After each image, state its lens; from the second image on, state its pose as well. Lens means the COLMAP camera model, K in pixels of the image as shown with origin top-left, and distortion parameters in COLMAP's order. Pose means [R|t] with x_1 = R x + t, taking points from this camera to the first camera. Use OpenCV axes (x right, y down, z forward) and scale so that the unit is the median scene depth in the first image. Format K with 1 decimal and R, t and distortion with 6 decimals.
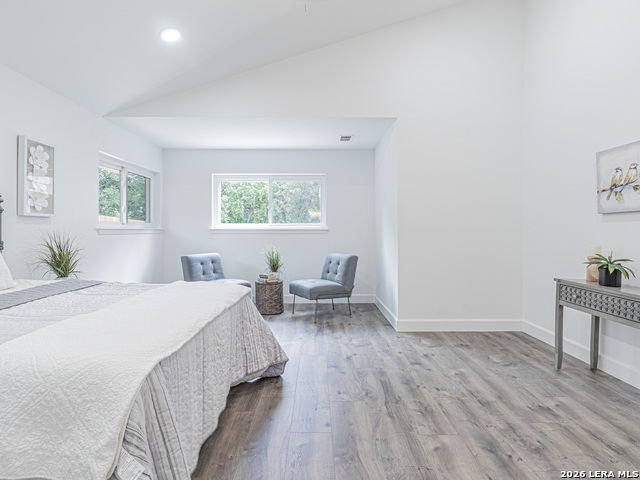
lens RADIAL K [[341.0, 0, 325.1], [0, 341.0, 231.7], [0, 0, 1]] dist [0.003273, 0.003918]
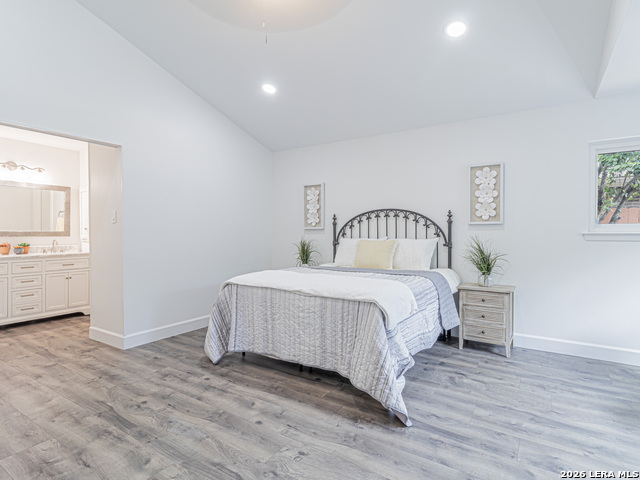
lens RADIAL K [[341.0, 0, 323.7], [0, 341.0, 234.4], [0, 0, 1]] dist [0.003273, 0.003918]
pose [[-0.557186, -0.001869, -0.830386, 0.354576], [-0.006293, 0.999978, 0.001973, -0.003594], [0.830364, 0.006325, -0.557185, 0.810744]]
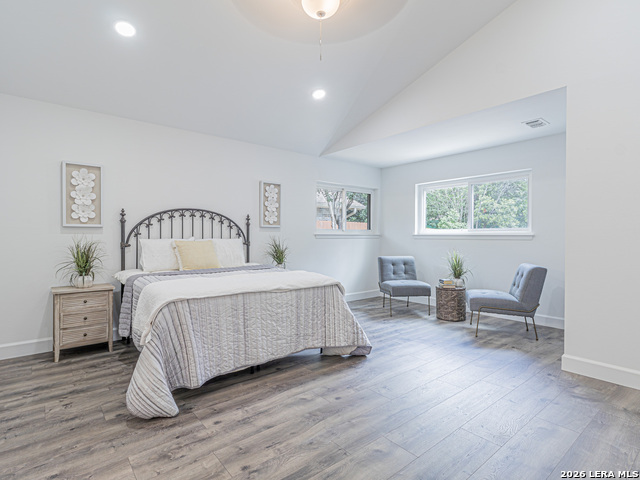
lens RADIAL K [[341.0, 0, 322.2], [0, 341.0, 237.6], [0, 0, 1]] dist [0.003273, 0.003918]
pose [[0.626726, 0.005175, -0.779223, 0.419502], [-0.005637, 0.999982, 0.002108, 0.001827], [0.779220, 0.003072, 0.626743, 0.099044]]
